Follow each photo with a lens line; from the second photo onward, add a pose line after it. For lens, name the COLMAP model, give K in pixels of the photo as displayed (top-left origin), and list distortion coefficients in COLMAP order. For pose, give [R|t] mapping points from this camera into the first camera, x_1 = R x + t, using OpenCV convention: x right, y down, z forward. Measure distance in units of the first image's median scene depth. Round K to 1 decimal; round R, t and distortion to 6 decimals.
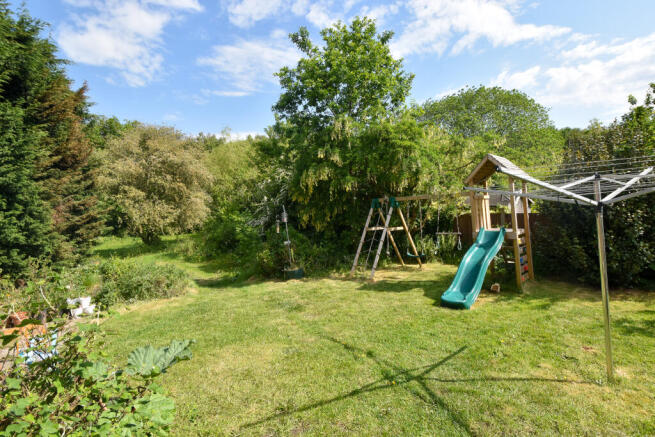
lens RADIAL K [[321.6, 0, 331.7], [0, 321.6, 218.6], [0, 0, 1]] dist [-0.015048, -0.007349]
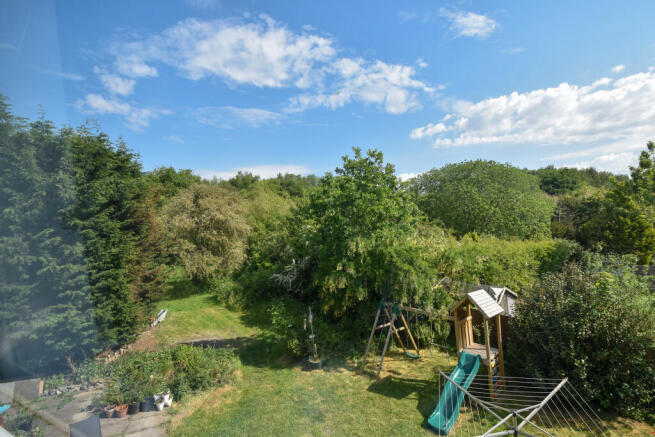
lens RADIAL K [[288.6, 0, 329.2], [0, 288.6, 215.9], [0, 0, 1]] dist [-0.033931, 0.000488]
pose [[0.997194, 0.004909, -0.074694, 0.010603], [-0.011416, 0.996149, -0.086935, -0.296328], [0.073979, 0.087544, 0.993410, -0.159961]]
